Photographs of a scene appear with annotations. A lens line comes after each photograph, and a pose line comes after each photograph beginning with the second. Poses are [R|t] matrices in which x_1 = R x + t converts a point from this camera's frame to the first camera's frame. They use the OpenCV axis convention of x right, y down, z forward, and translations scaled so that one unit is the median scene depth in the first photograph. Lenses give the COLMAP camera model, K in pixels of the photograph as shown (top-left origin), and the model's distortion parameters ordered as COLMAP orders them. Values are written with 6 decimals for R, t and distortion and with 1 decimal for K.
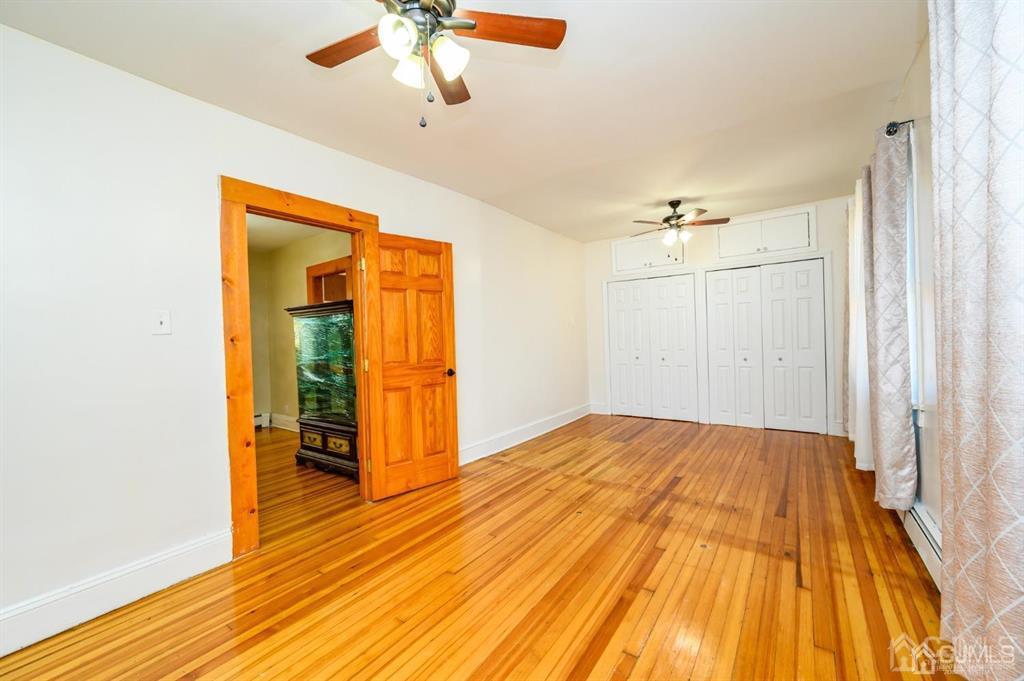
lens RADIAL K [[402.3, 0, 510.3], [0, 402.3, 337.2], [0, 0, 1]] dist [0.000286, -0.000223]
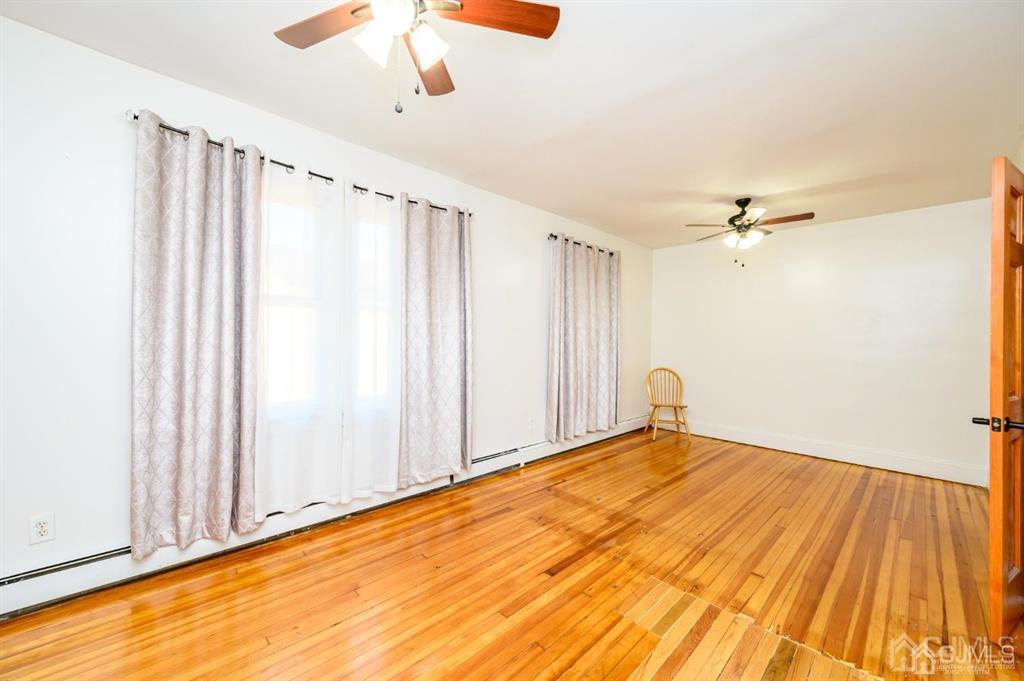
lens RADIAL K [[402.3, 0, 510.3], [0, 402.3, 337.2], [0, 0, 1]] dist [0.000286, -0.000223]
pose [[-0.985649, 0.020469, 0.167562, 0.409678], [0.019681, 0.999786, -0.006364, -0.029322], [-0.167656, -0.002975, -0.985841, 1.853147]]
